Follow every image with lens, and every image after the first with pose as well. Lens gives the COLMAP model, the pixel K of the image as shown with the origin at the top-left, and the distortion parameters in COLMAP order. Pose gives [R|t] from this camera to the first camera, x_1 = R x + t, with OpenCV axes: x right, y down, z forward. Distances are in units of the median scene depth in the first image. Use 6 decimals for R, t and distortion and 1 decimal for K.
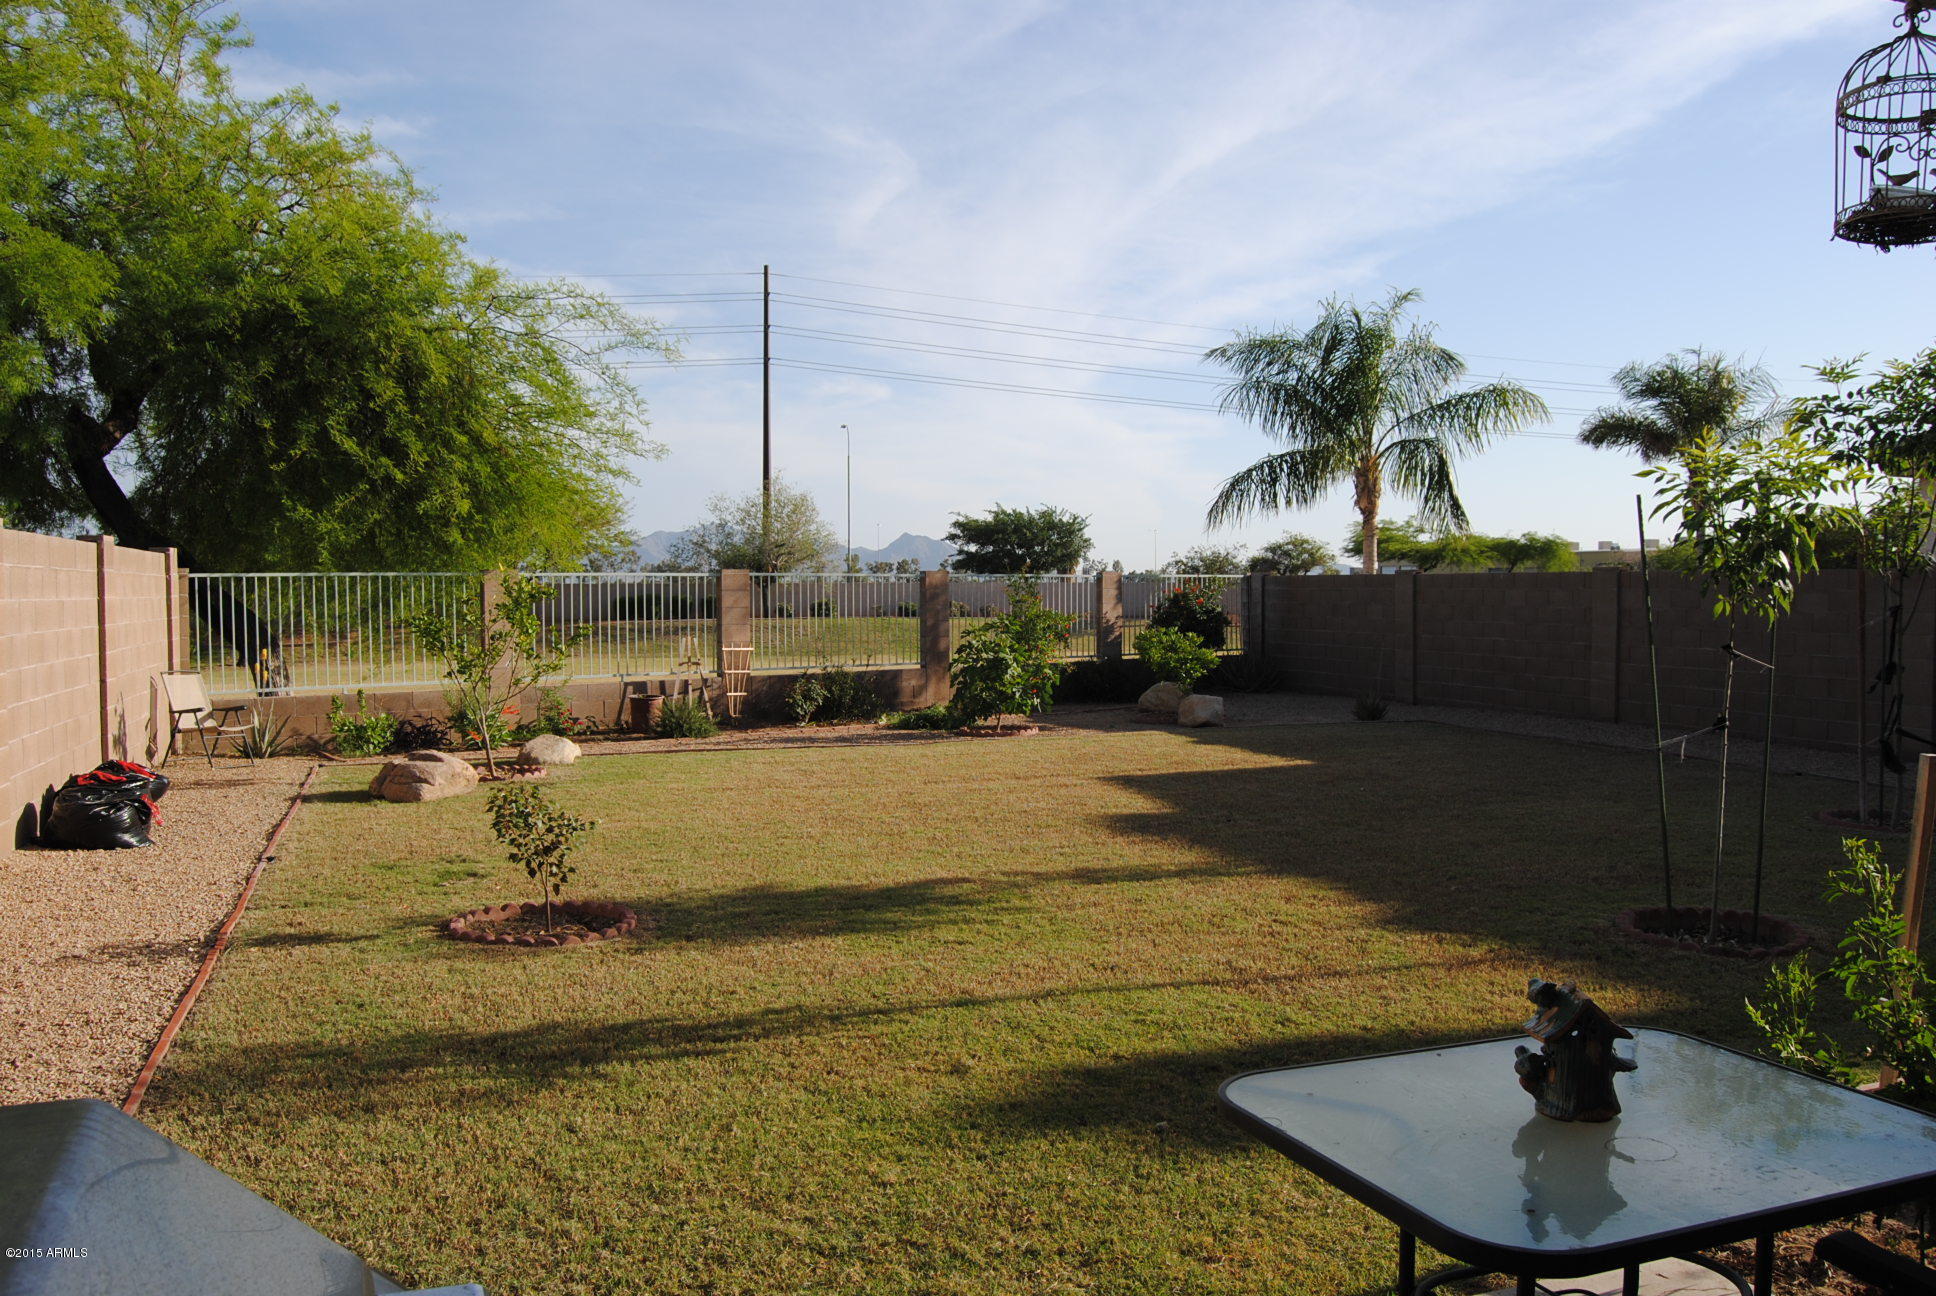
lens RADIAL K [[1496.9, 0, 968.0], [0, 1496.9, 648.0], [0, 0, 1]] dist [-0.044155, 0.004220]
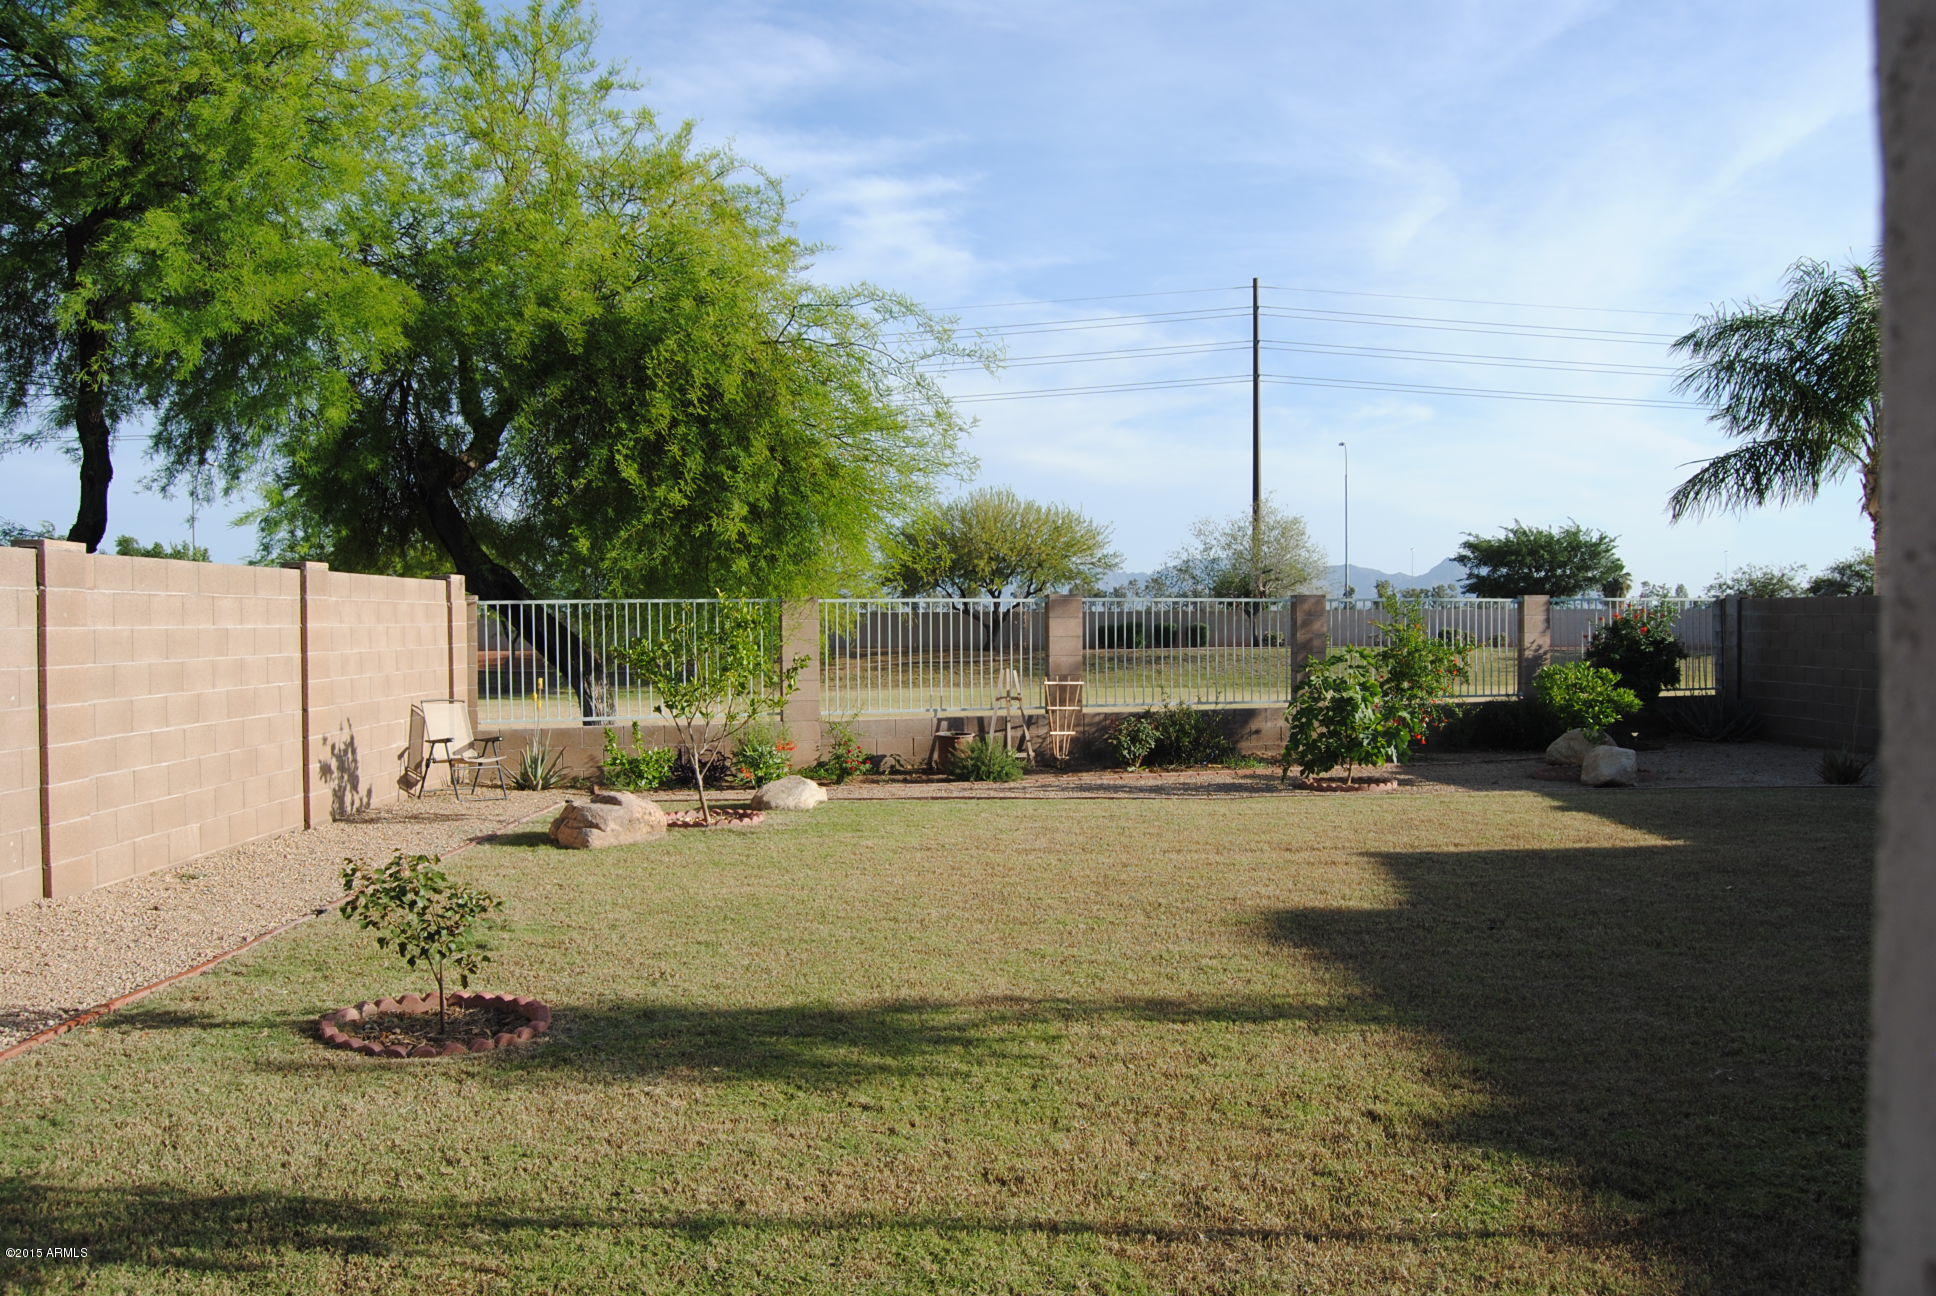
lens RADIAL K [[1528.1, 0, 977.7], [0, 1528.1, 650.8], [0, 0, 1]] dist [-0.092413, 0.031664]
pose [[0.941470, 0.004016, -0.337074, 0.107301], [-0.009876, 0.999828, -0.015671, -0.003764], [0.336953, 0.018082, 0.941348, 0.125070]]
